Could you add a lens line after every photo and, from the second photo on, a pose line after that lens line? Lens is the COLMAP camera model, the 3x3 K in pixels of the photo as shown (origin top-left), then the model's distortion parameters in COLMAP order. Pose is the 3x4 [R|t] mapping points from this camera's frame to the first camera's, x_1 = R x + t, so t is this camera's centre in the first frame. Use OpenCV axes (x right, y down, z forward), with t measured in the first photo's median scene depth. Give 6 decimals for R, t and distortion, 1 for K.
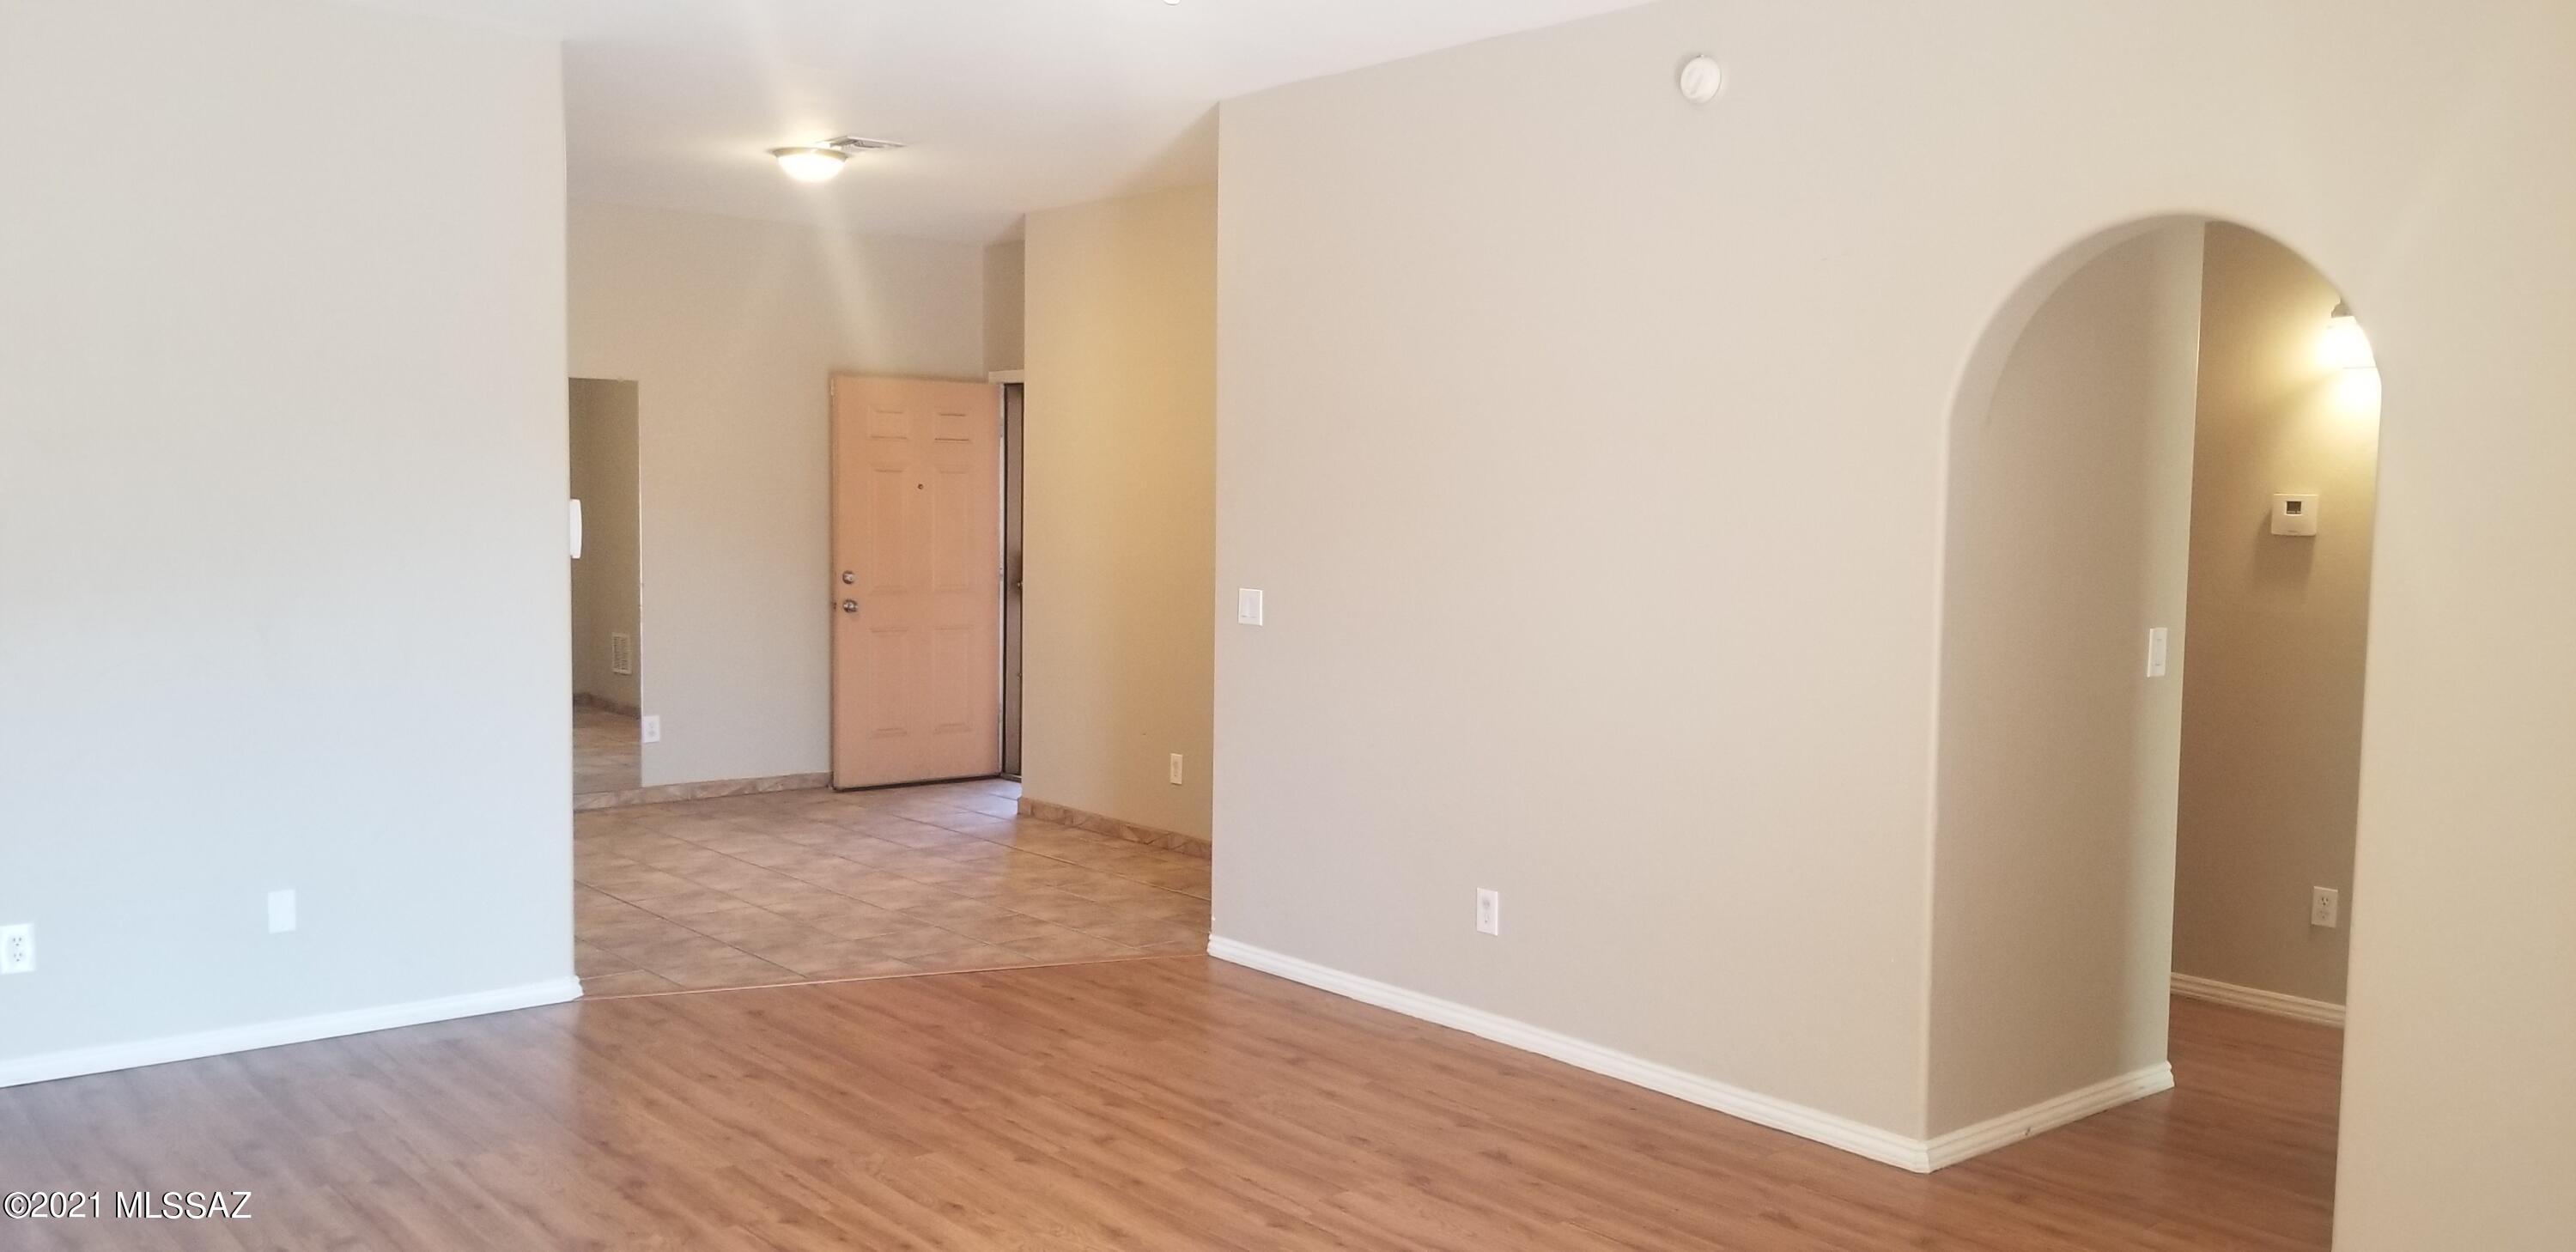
lens RADIAL K [[2043.2, 0, 1293.8], [0, 2043.2, 615.6], [0, 0, 1]] dist [0.064789, -0.048436]
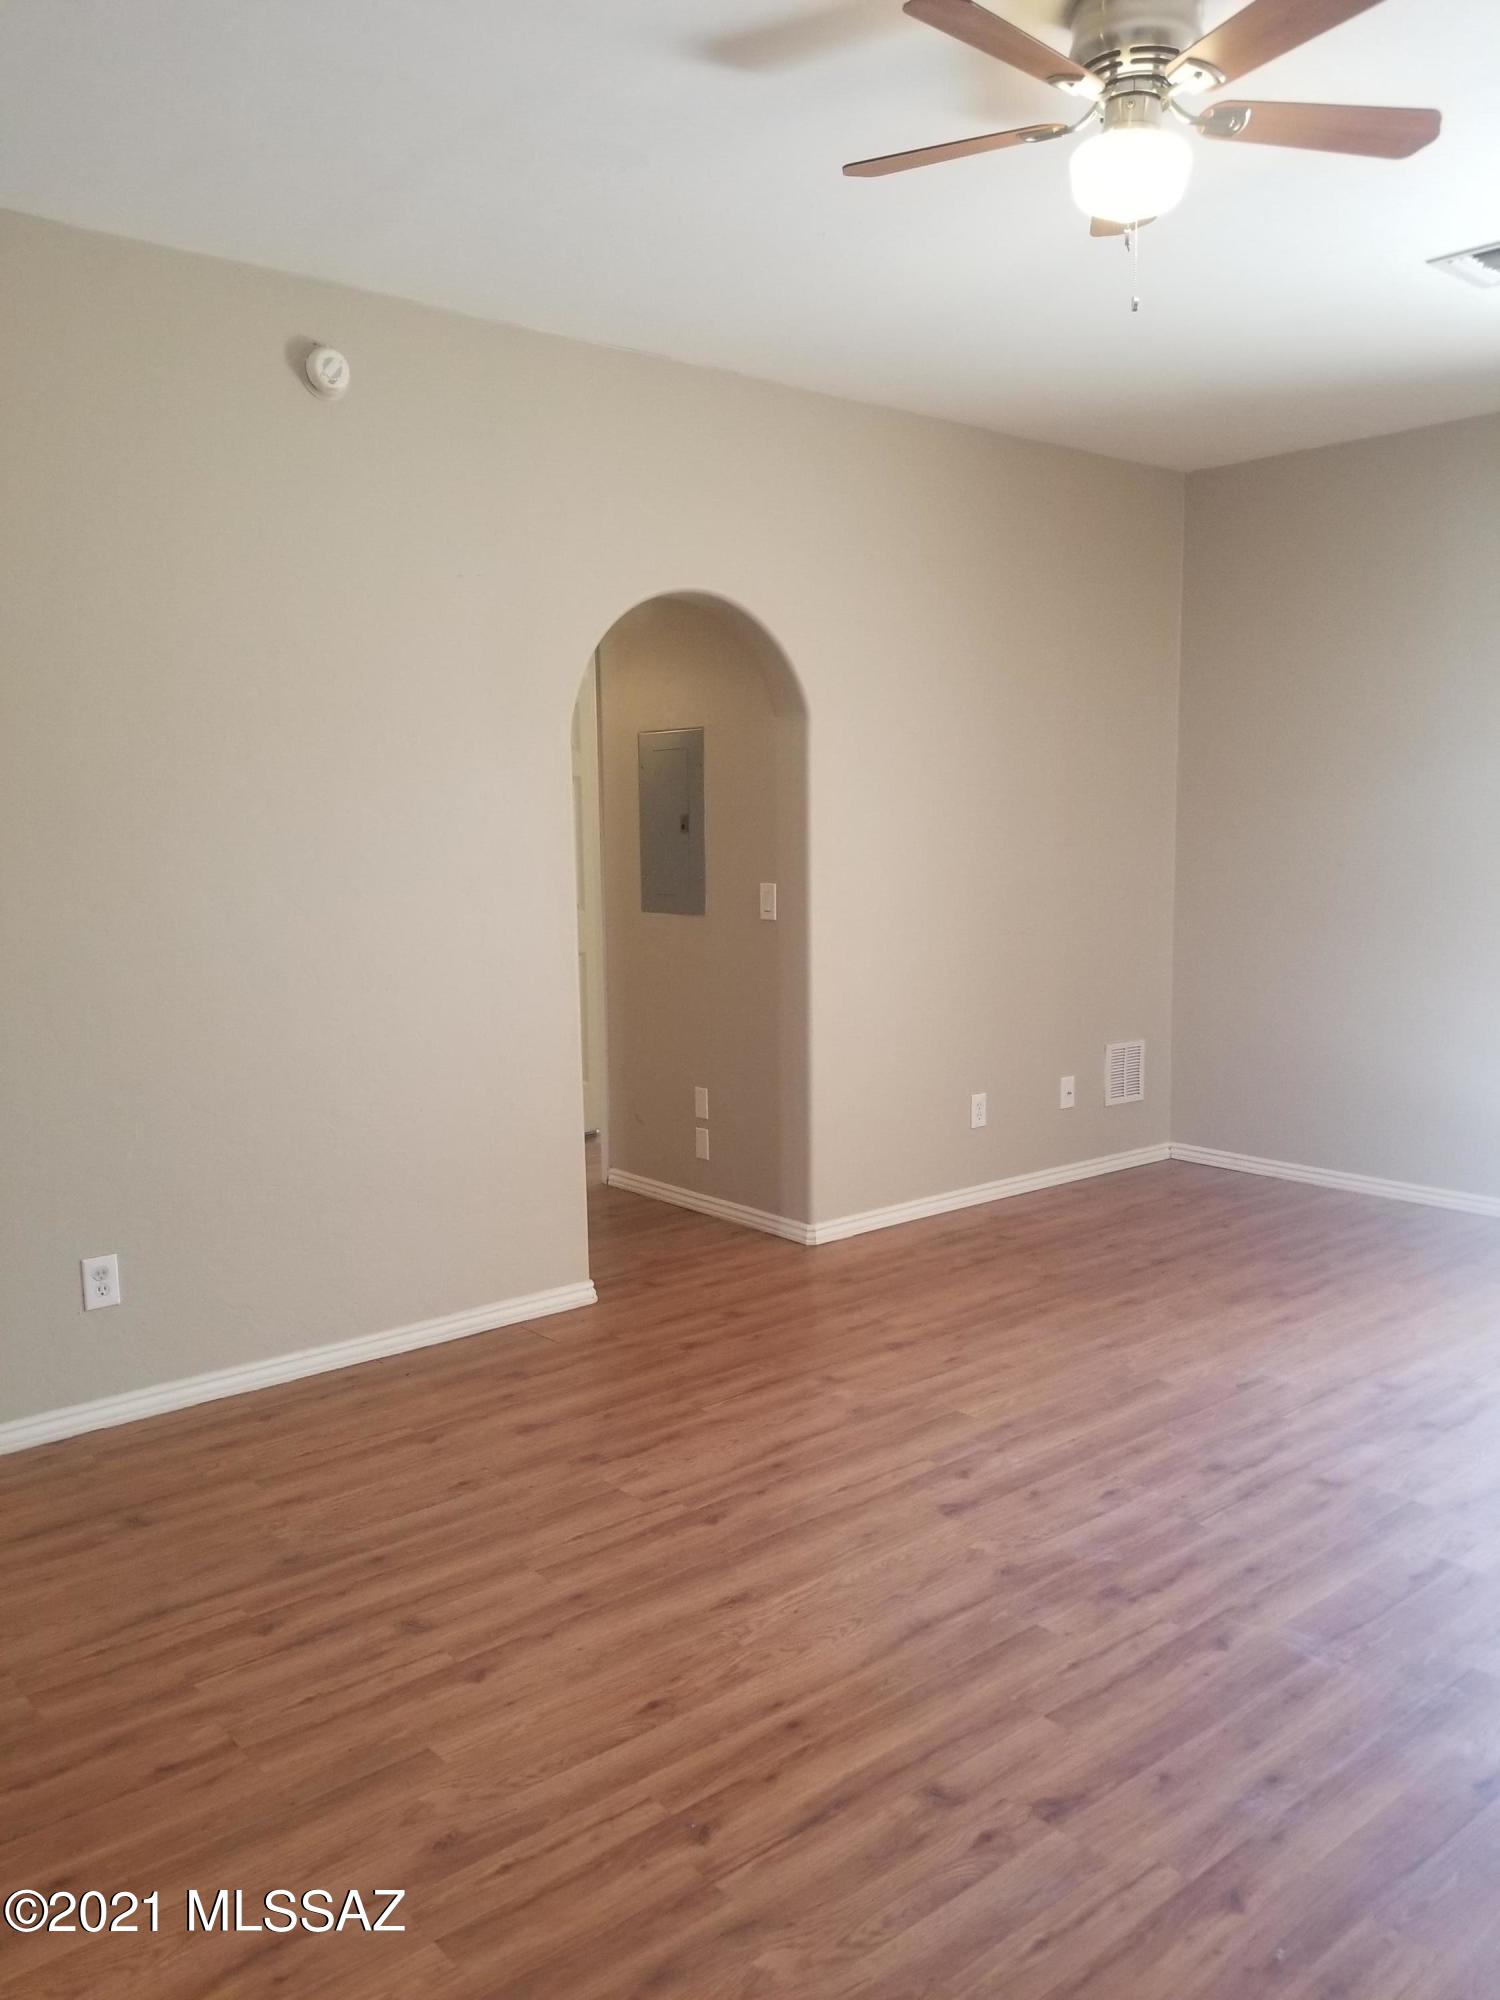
lens RADIAL K [[1602.2, 0, 752.8], [0, 1602.2, 1006.0], [0, 0, 1]] dist [-0.012640, -0.013993]
pose [[-0.013000, -0.135925, 0.990634, -0.654341], [0.084043, 0.987063, 0.136538, -0.043358], [-0.996377, 0.085031, -0.001409, 0.858843]]
